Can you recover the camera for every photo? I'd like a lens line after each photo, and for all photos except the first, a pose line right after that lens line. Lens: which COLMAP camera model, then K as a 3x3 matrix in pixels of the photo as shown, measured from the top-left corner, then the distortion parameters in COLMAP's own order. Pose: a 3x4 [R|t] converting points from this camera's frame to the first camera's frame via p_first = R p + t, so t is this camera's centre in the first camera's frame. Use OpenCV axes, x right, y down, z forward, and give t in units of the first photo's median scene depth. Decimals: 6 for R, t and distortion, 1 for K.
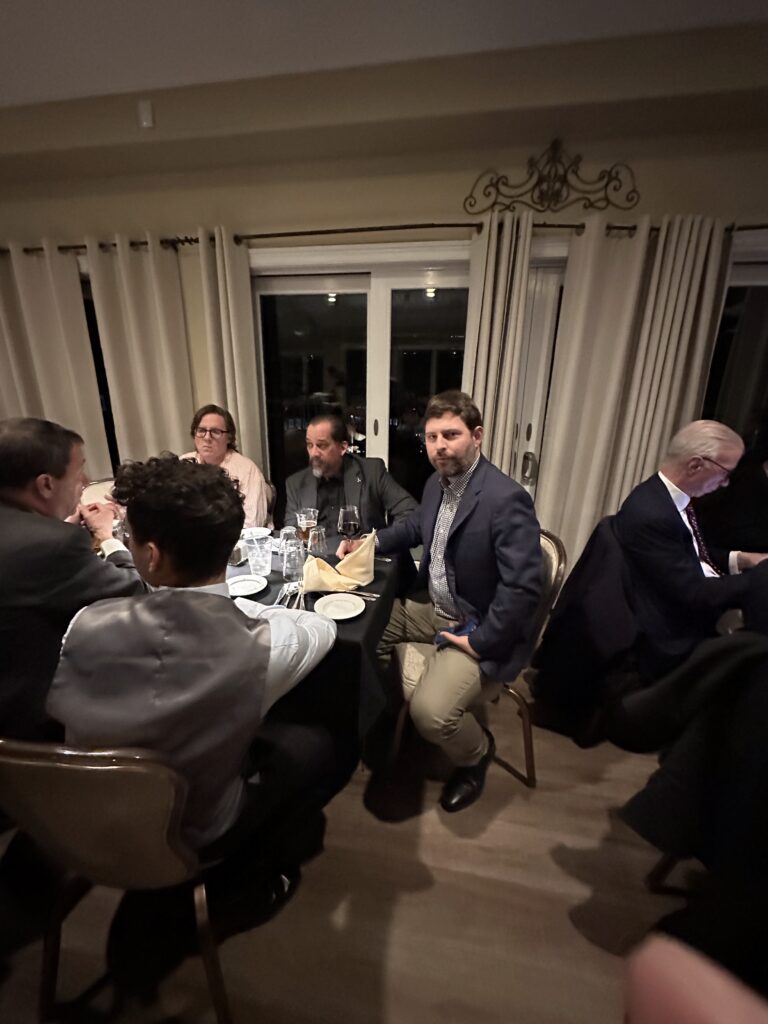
lens RADIAL K [[413.8, 0, 382.2], [0, 413.8, 513.2], [0, 0, 1]] dist [0.000329, 0.000258]
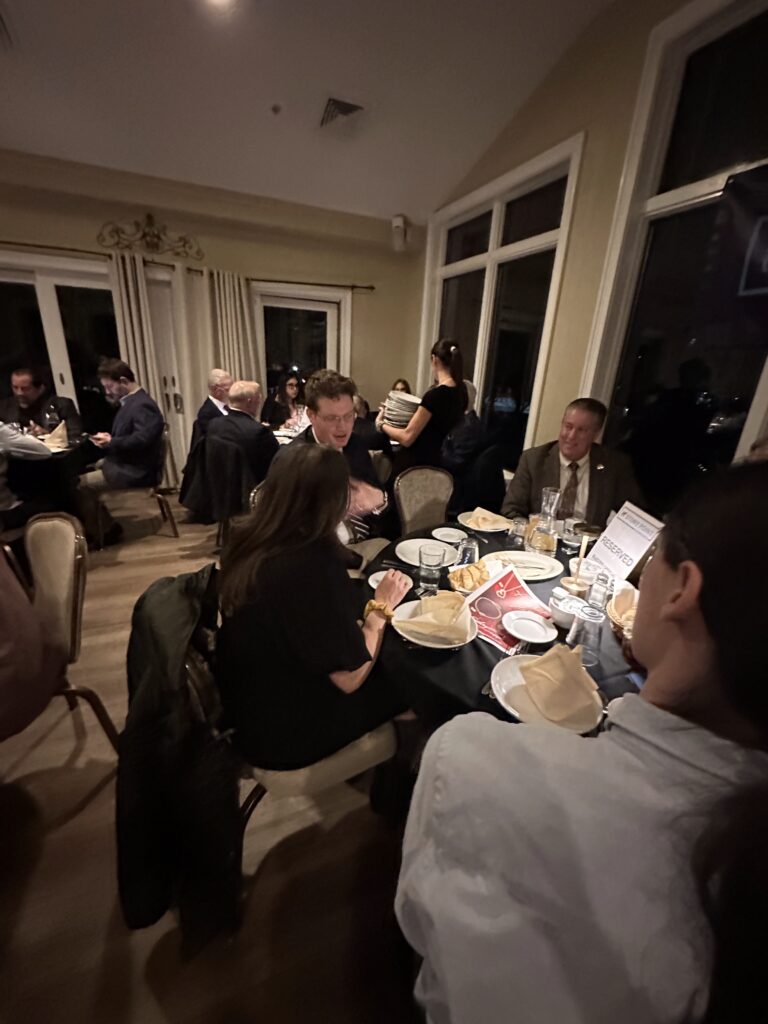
lens RADIAL K [[413.8, 0, 378.4], [0, 413.8, 514.2], [0, 0, 1]] dist [0.000329, 0.000258]
pose [[0.833227, -0.167948, 0.526807, 0.080880], [0.143453, 0.985792, 0.087381, 0.368407], [-0.533998, 0.002764, 0.845482, -1.038880]]
